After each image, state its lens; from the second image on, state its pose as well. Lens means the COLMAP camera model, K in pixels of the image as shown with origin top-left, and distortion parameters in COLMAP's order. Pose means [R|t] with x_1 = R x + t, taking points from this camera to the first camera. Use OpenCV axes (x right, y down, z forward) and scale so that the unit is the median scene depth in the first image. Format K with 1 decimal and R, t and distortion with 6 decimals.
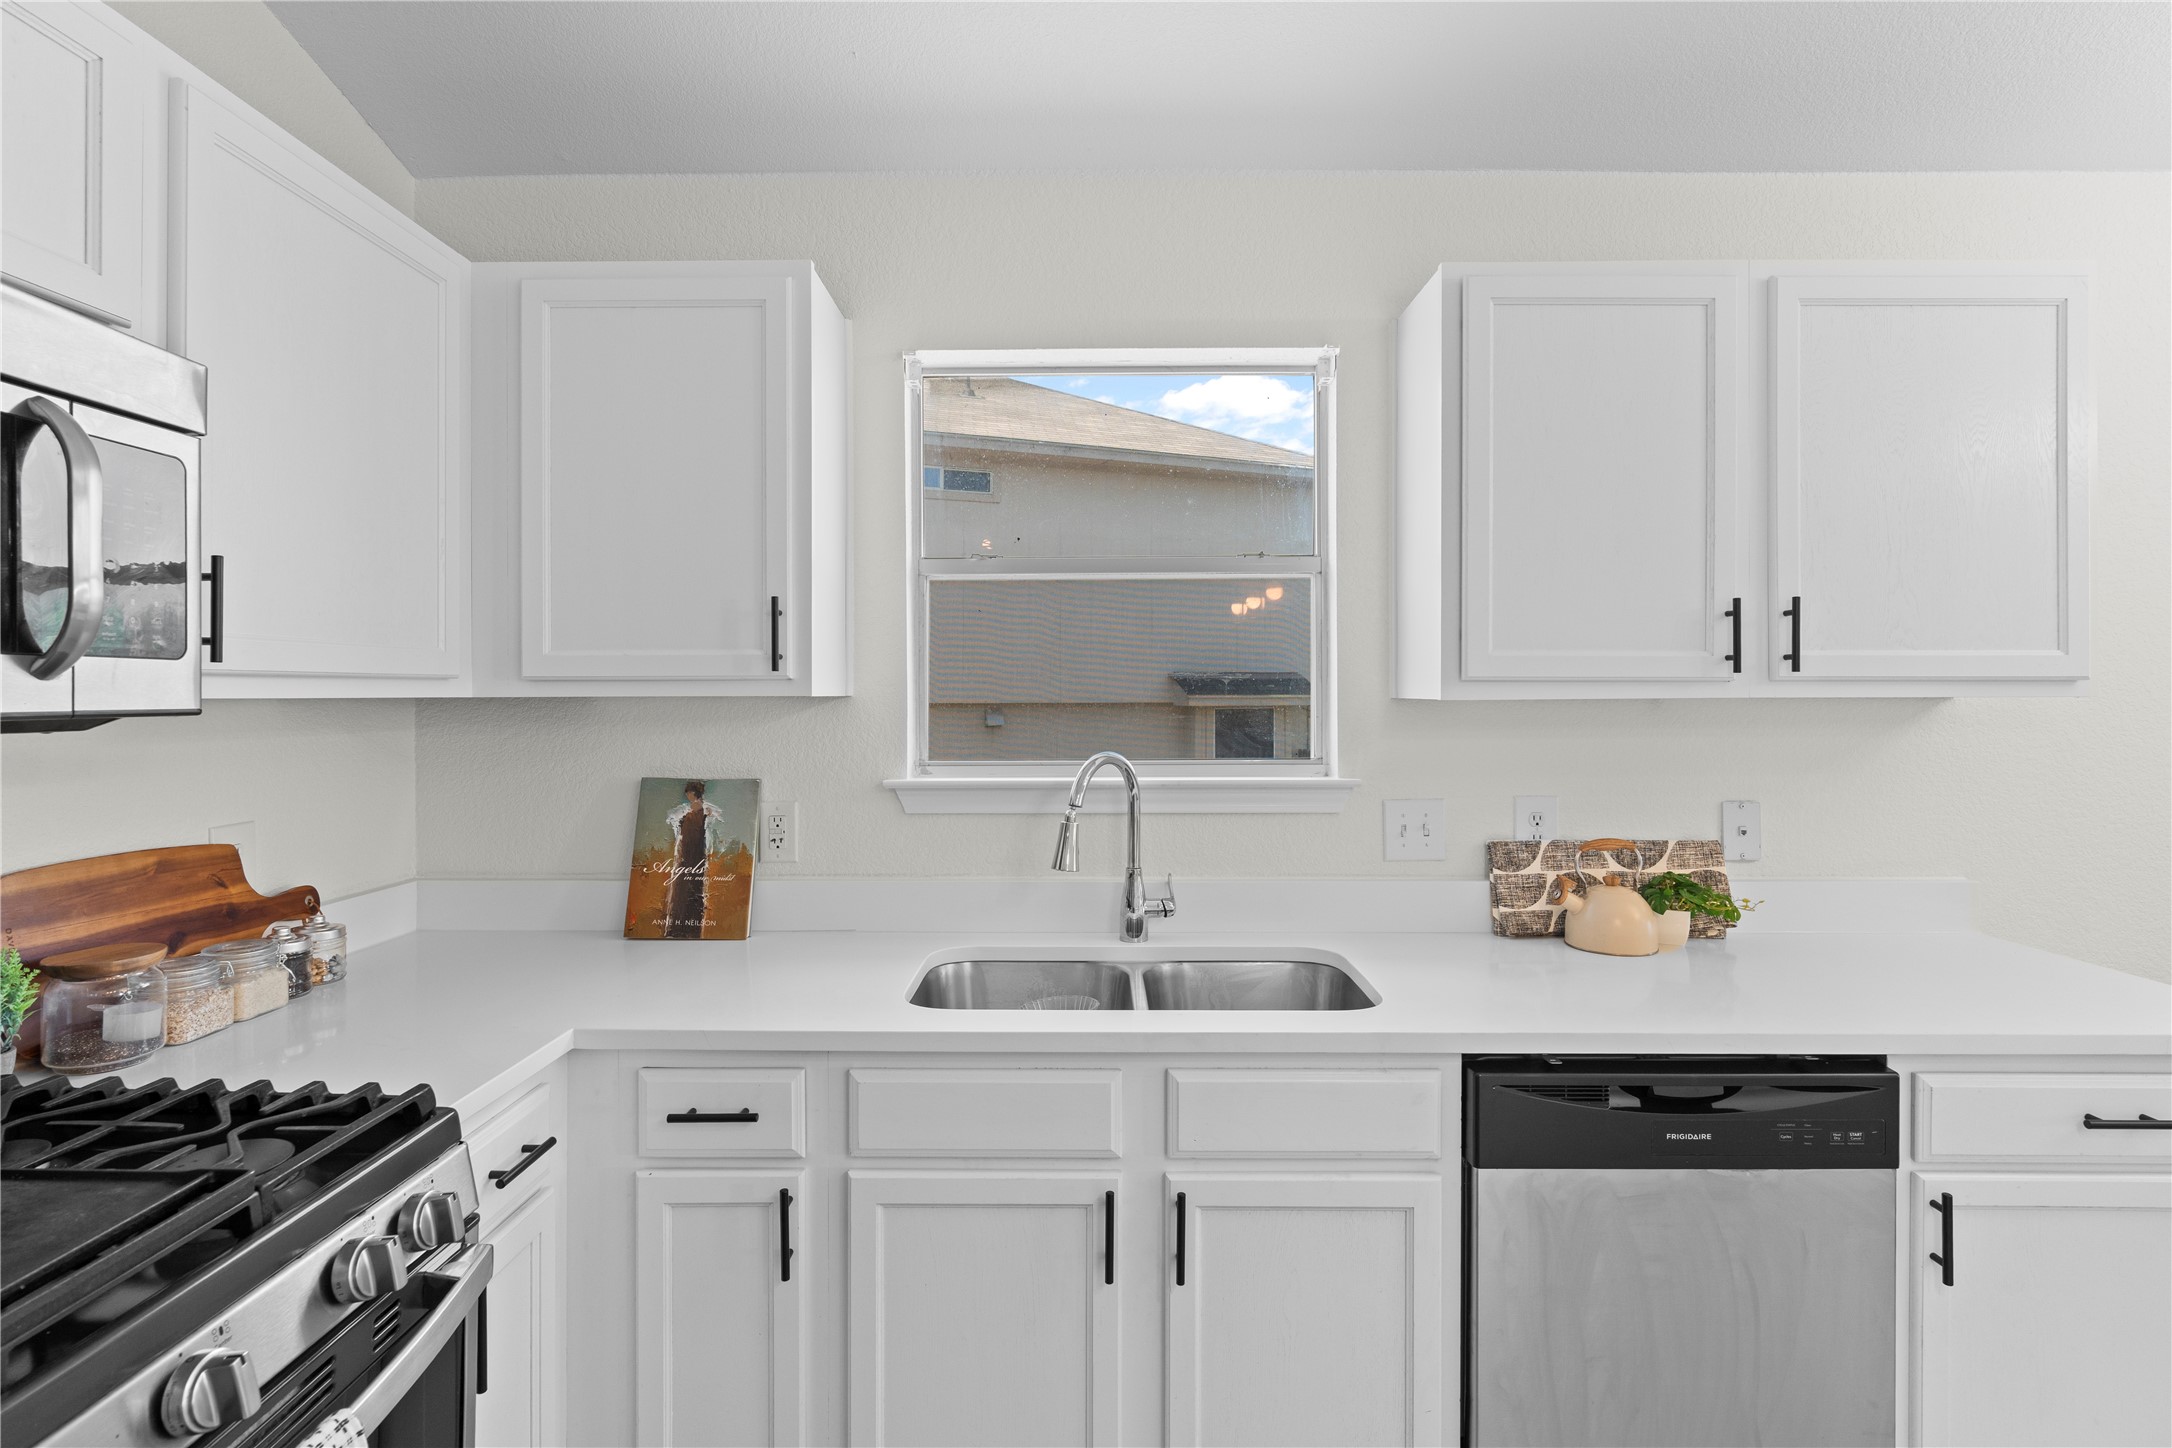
lens RADIAL K [[1061.6, 0, 1081.1], [0, 1061.6, 693.4], [0, 0, 1]] dist [-0.010356, 0.003729]
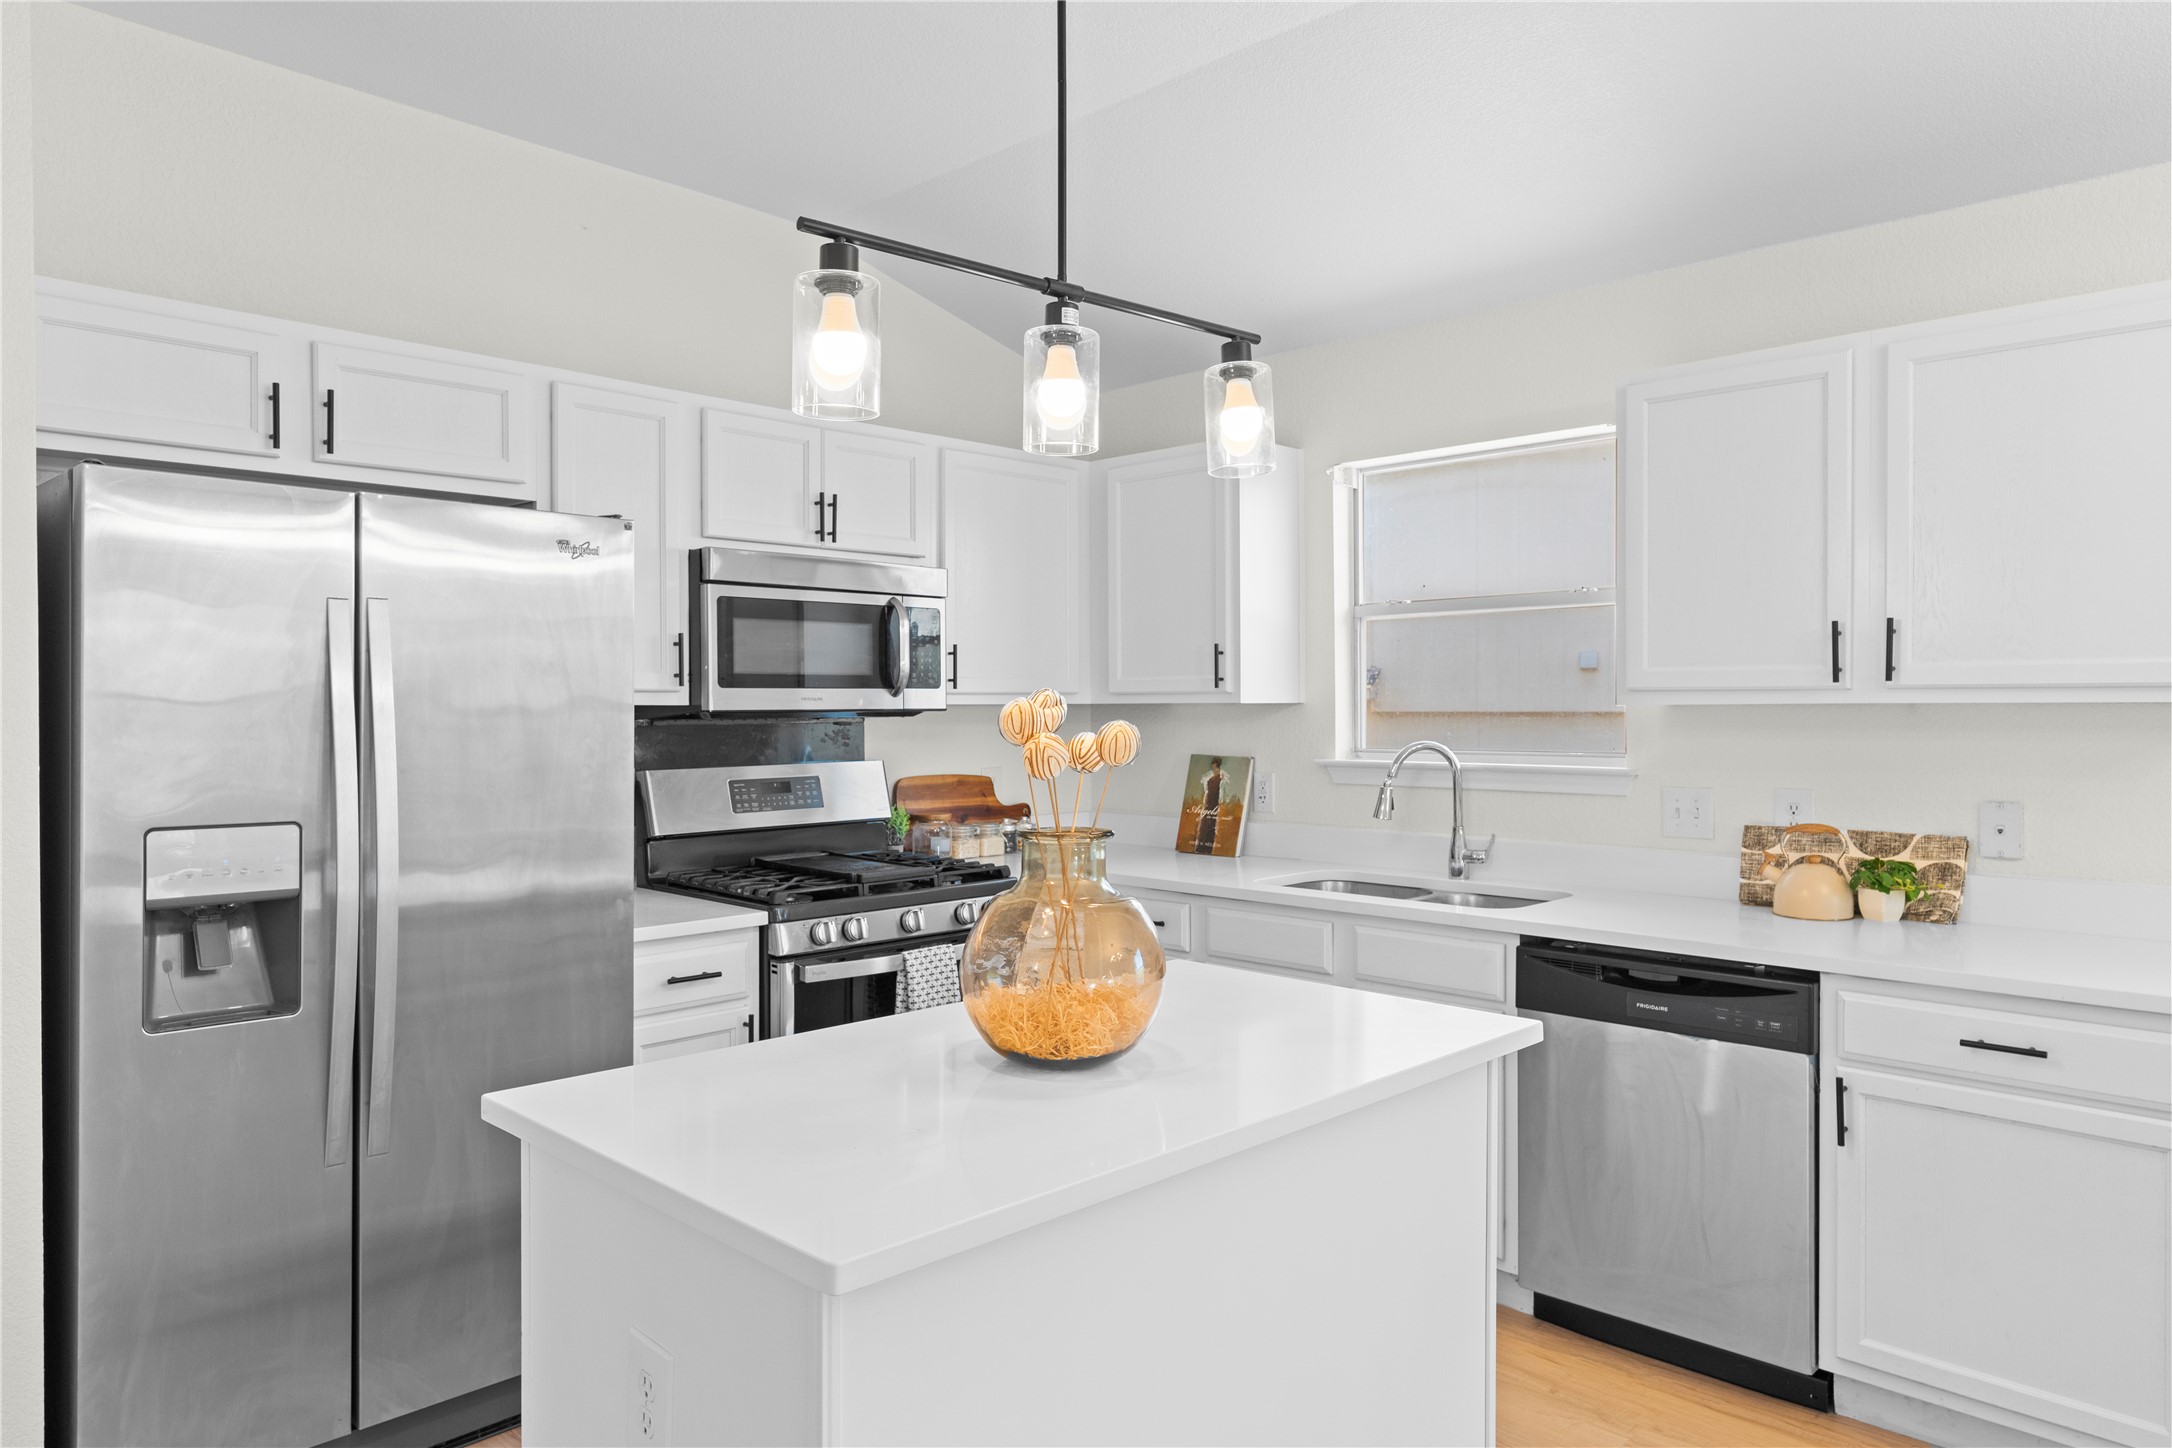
lens RADIAL K [[1416.2, 0, 1086.0], [0, 1416.2, 718.9], [0, 0, 1]] dist [-0.000831, -0.003548]
pose [[0.720610, 0.006473, -0.693310, 0.984269], [0.003130, 0.999916, 0.012589, -0.000997], [0.693333, -0.011242, 0.720529, -0.670804]]
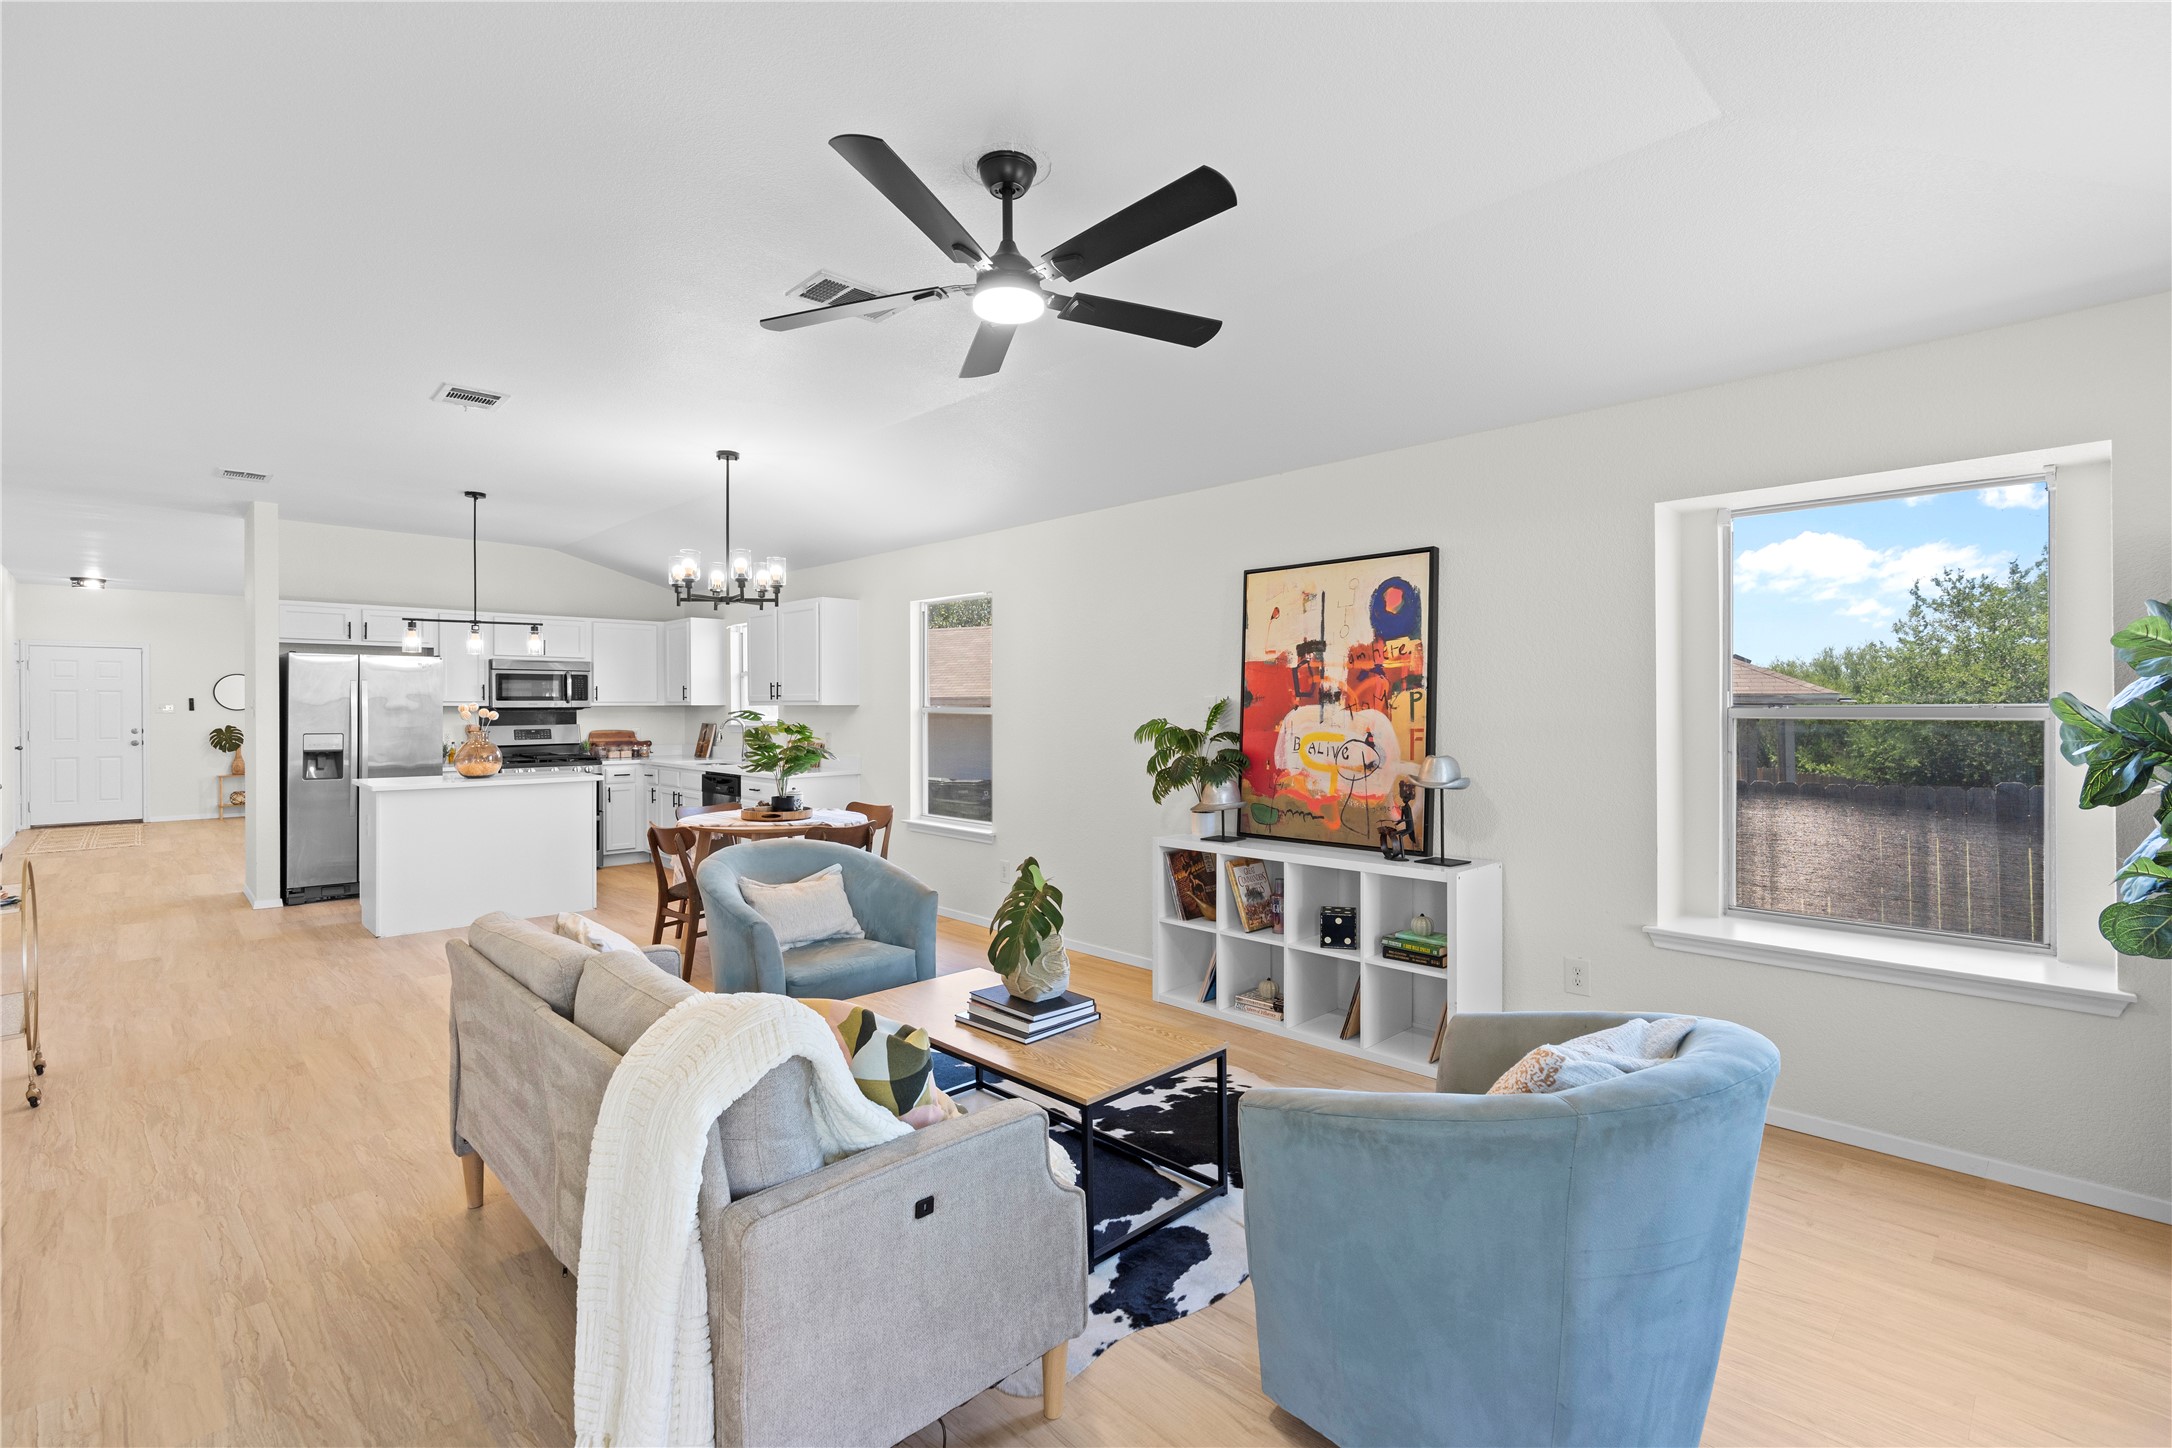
lens RADIAL K [[983.8, 0, 1096.0], [0, 983.8, 715.9], [0, 0, 1]] dist [-0.012021, 0.004205]
pose [[0.710484, 0.006831, -0.703680, 3.926064], [0.002828, 0.999917, 0.012562, -0.000383], [0.703707, -0.010915, 0.710406, -0.850982]]
